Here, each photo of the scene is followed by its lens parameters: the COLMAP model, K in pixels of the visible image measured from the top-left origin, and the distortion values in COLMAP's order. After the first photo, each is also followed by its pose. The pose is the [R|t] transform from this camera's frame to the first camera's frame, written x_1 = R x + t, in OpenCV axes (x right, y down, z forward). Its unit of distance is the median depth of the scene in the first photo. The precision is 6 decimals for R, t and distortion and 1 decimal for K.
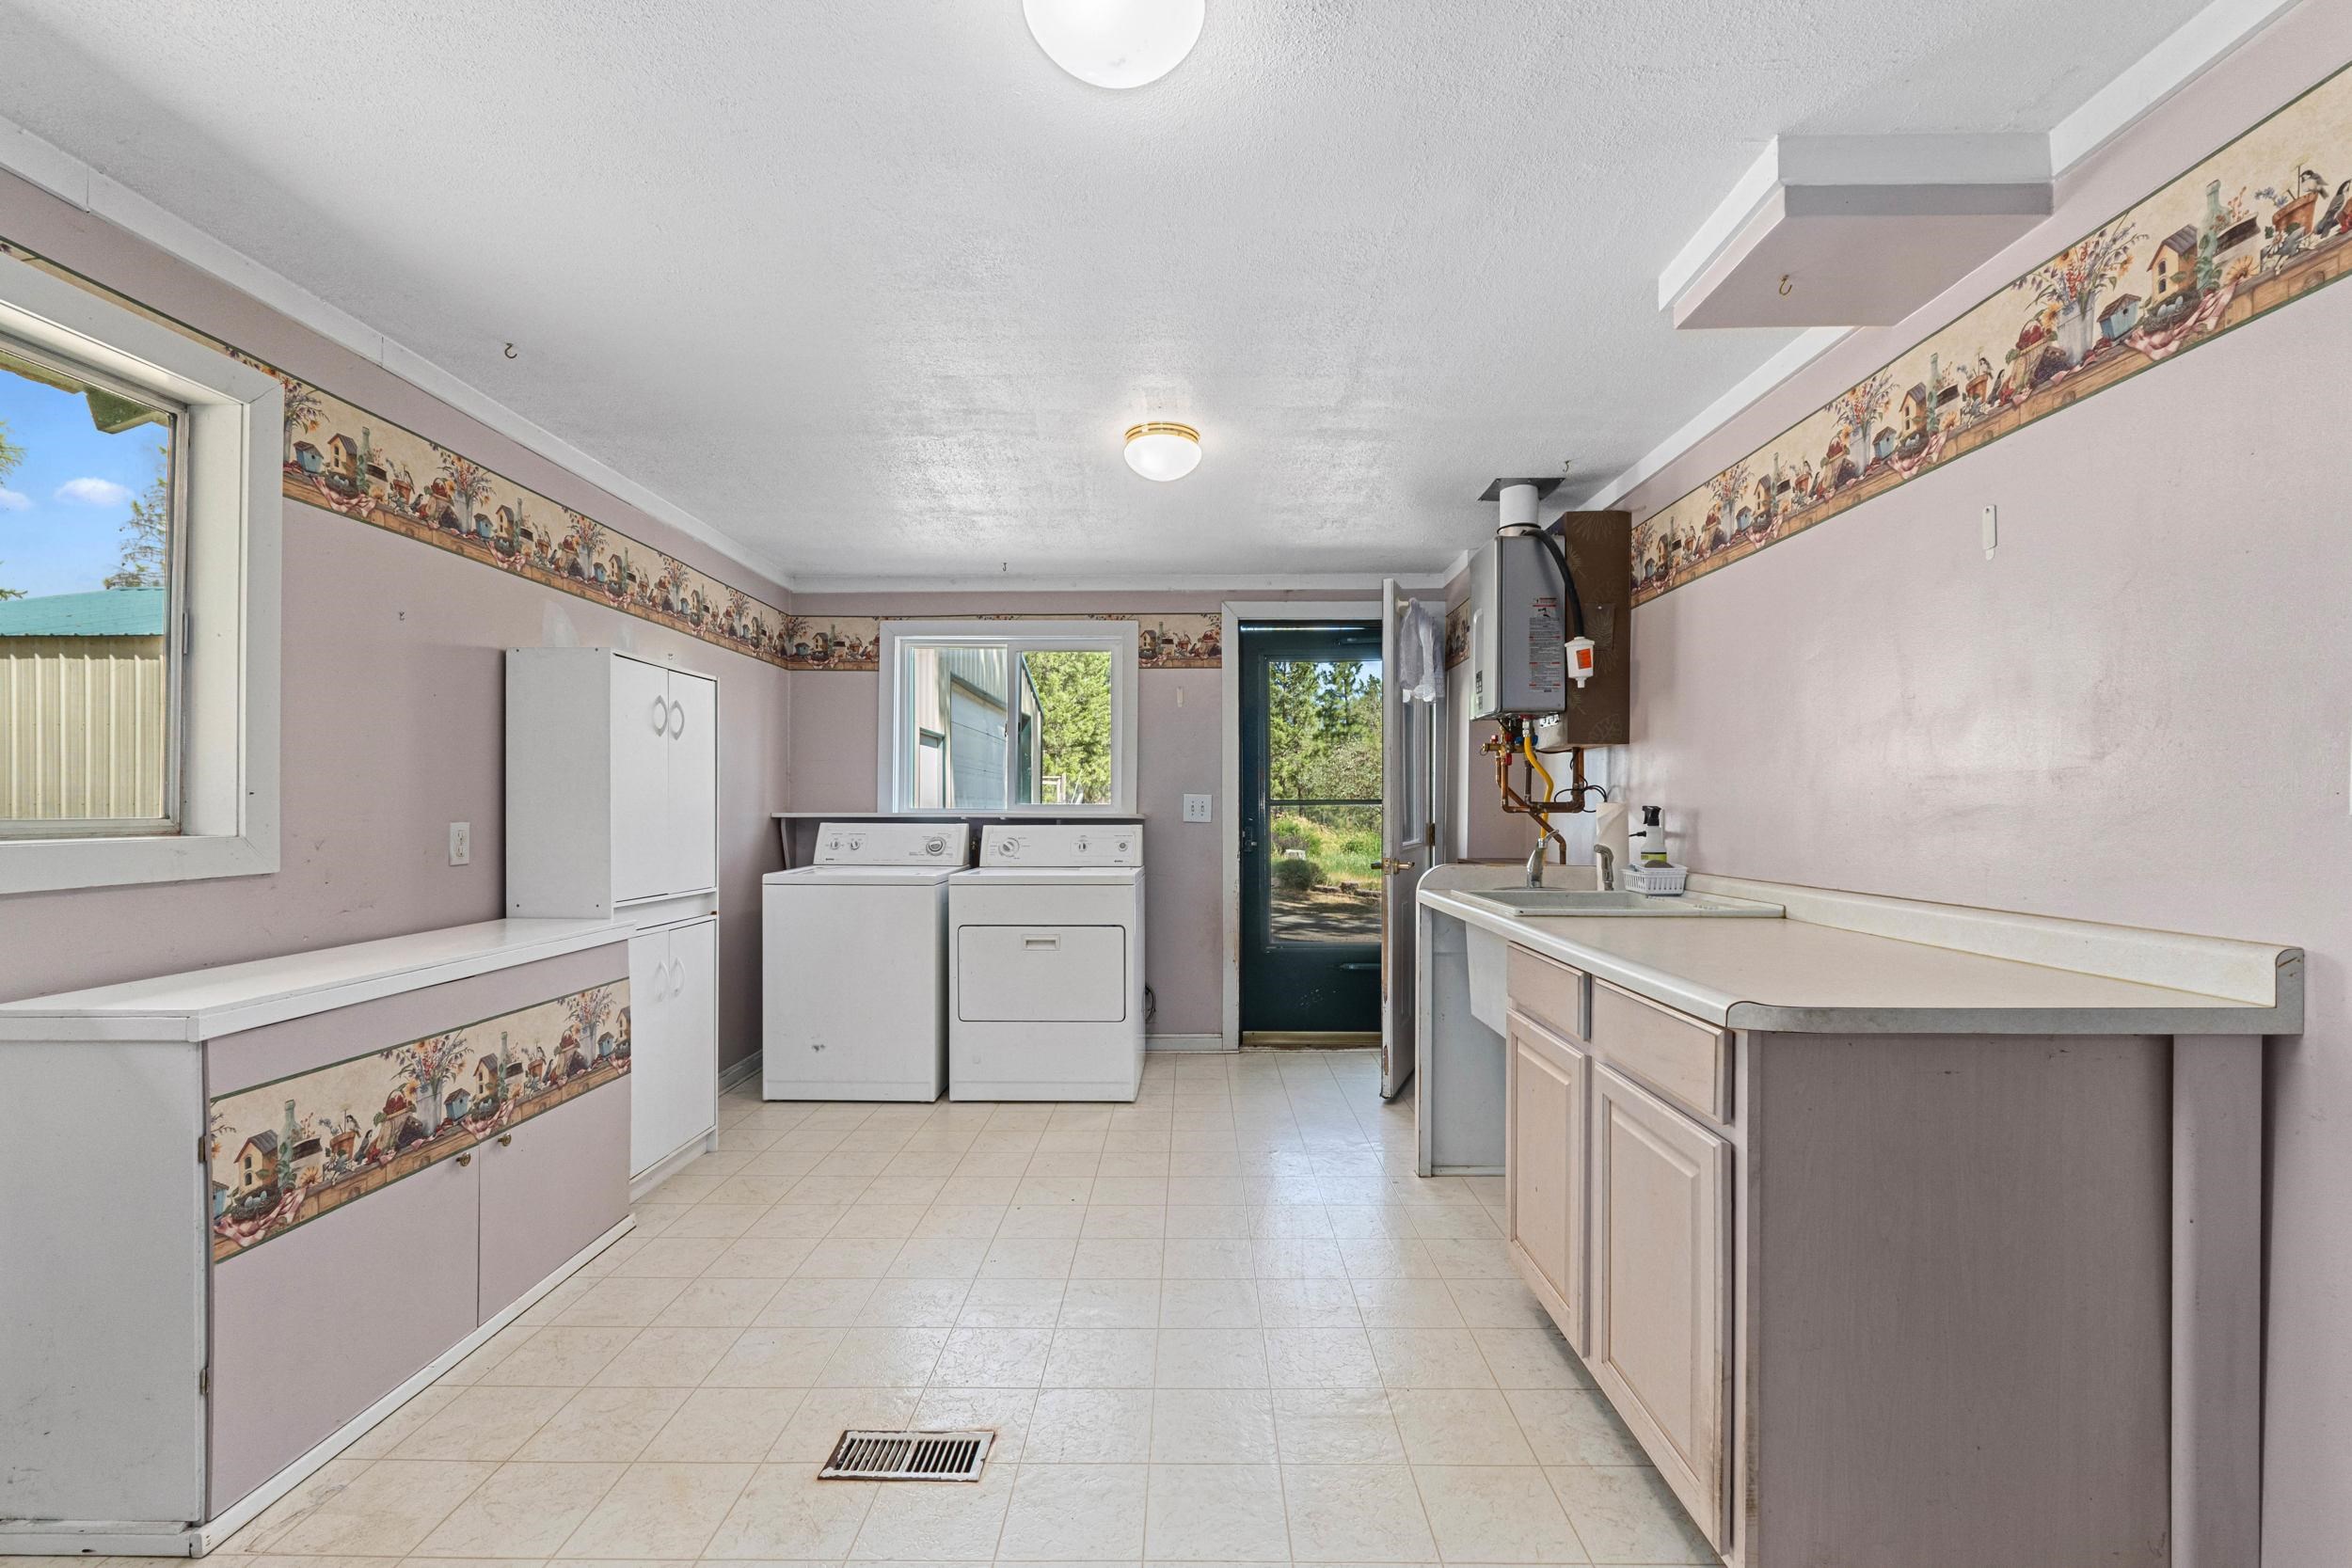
lens RADIAL K [[985.3, 0, 1176.5], [0, 985.3, 802.5], [0, 0, 1]] dist [-0.005460, -0.000181]
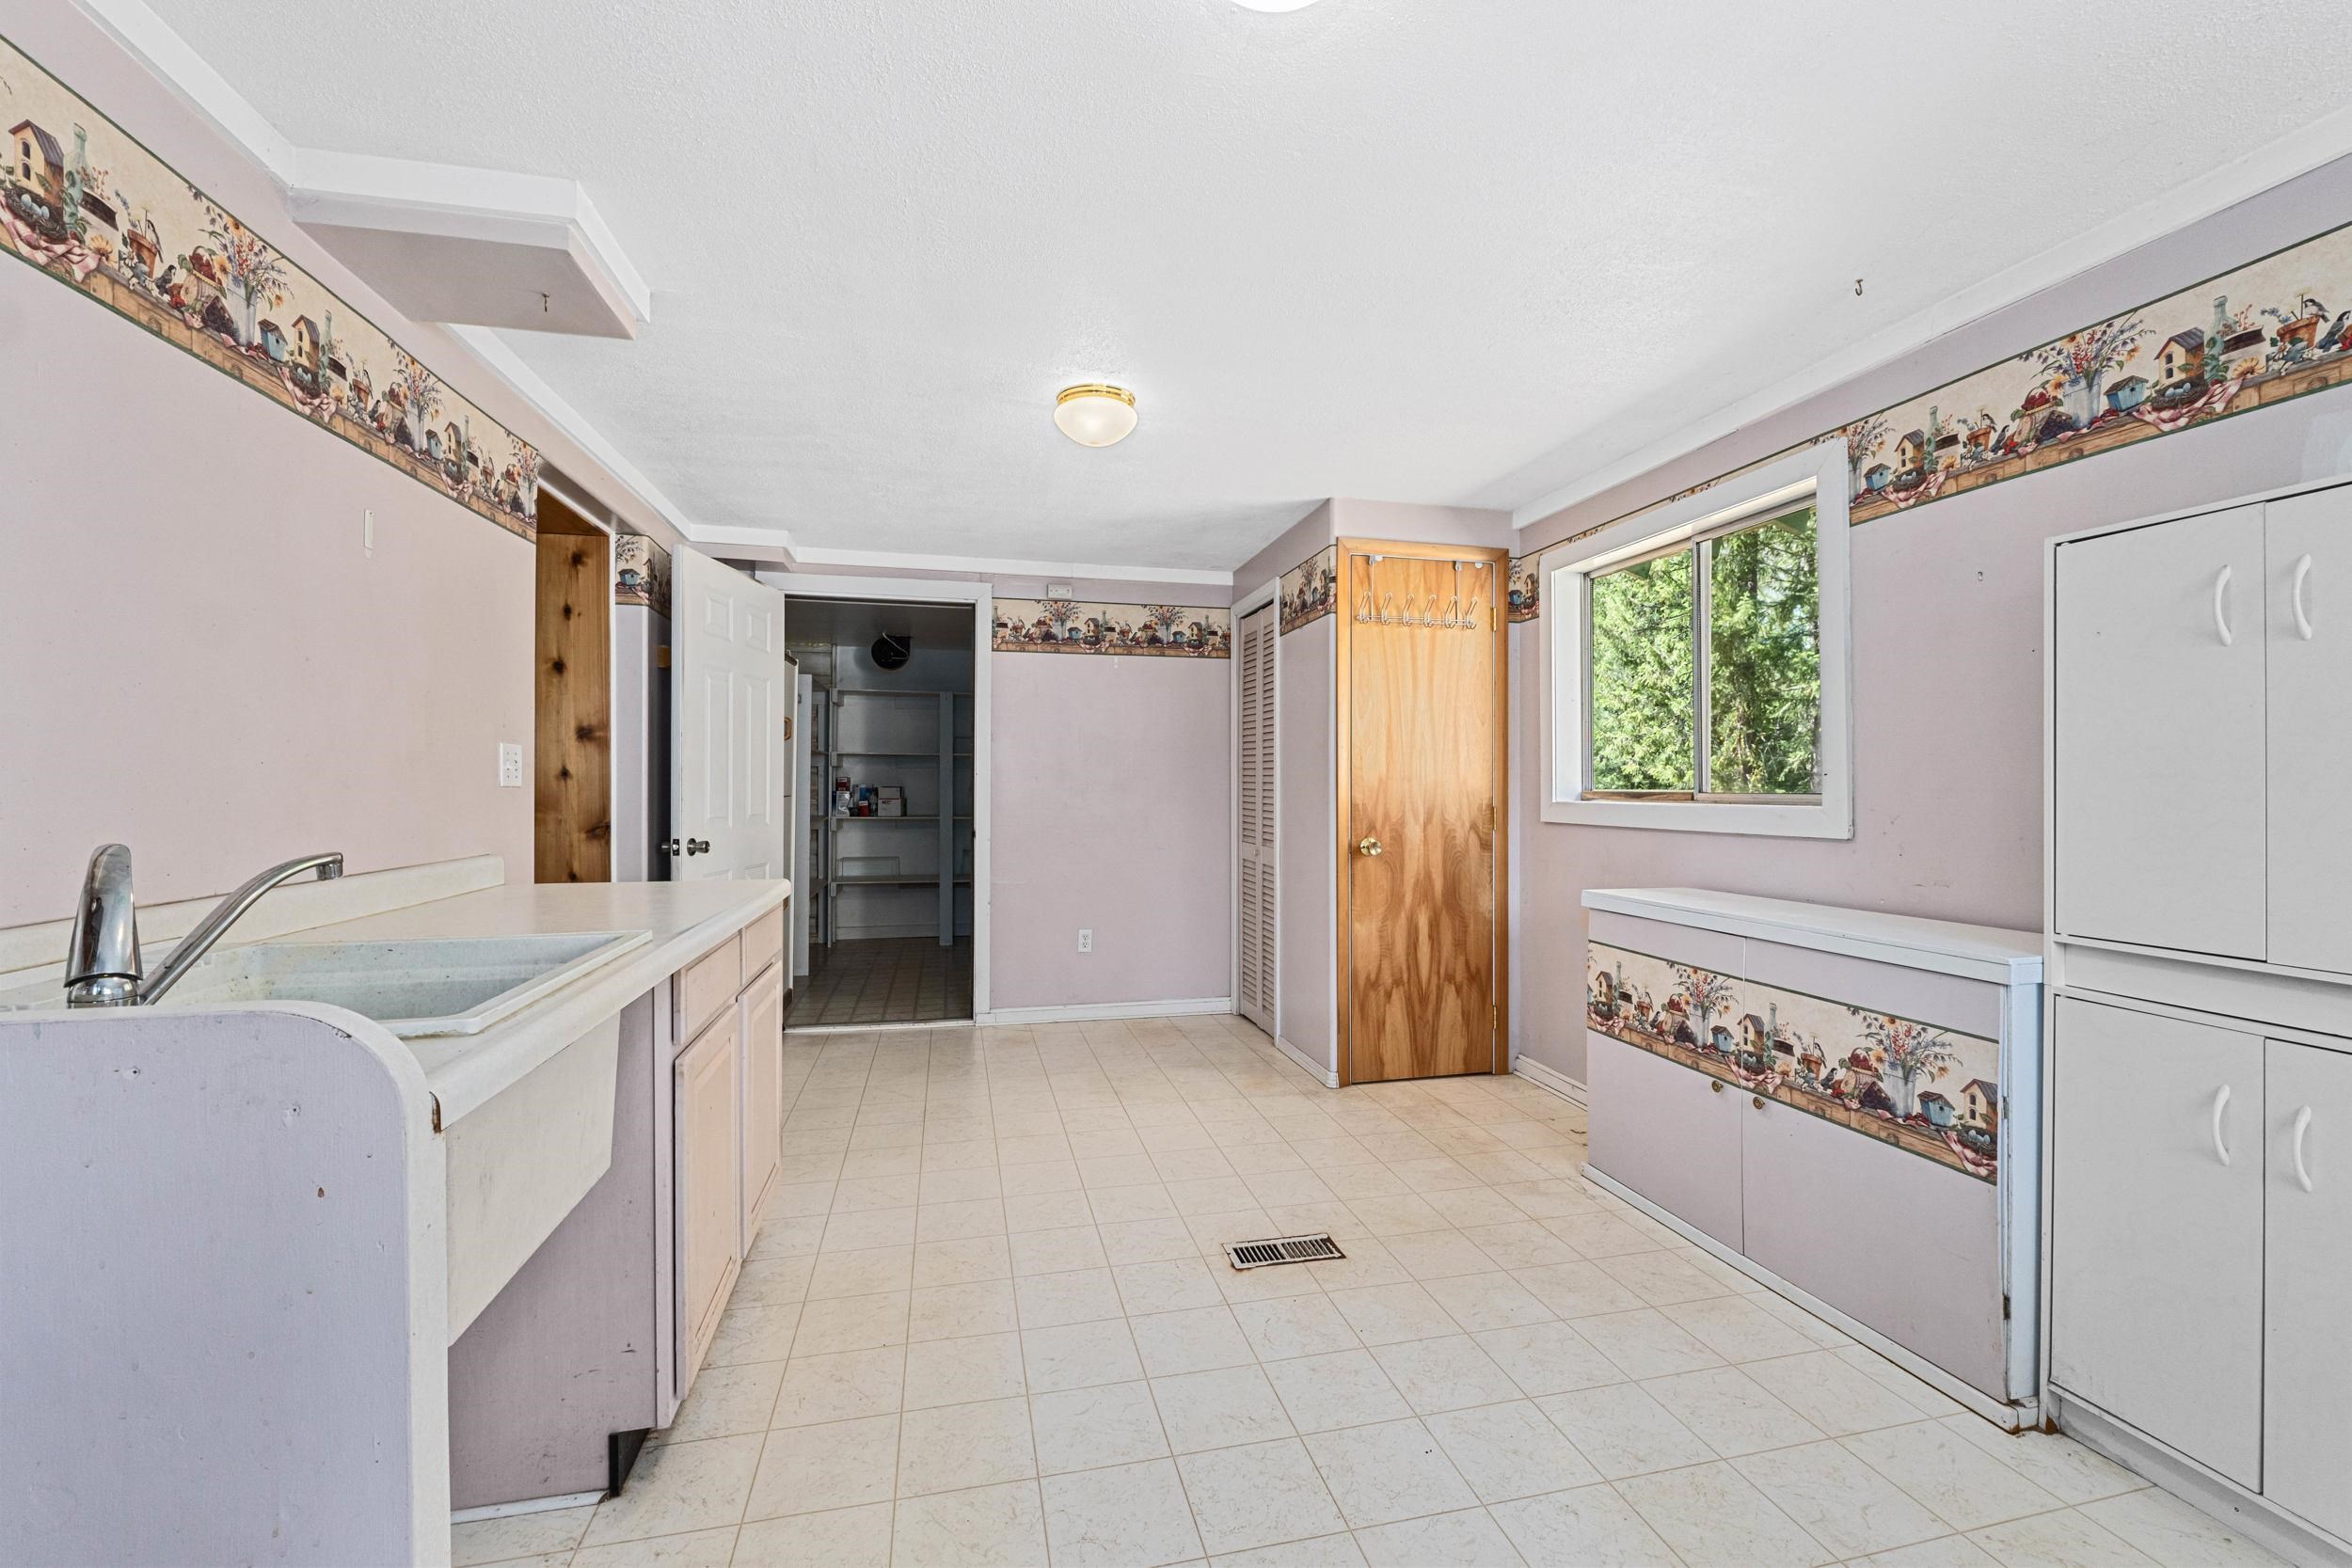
lens RADIAL K [[985.3, 0, 1185.1], [0, 985.3, 790.2], [0, 0, 1]] dist [-0.005460, -0.000181]
pose [[-0.972128, -0.004411, -0.234410, 0.152919], [-0.002424, 0.999959, -0.008765, 0.021326], [0.234439, -0.007952, -0.972098, 1.839907]]
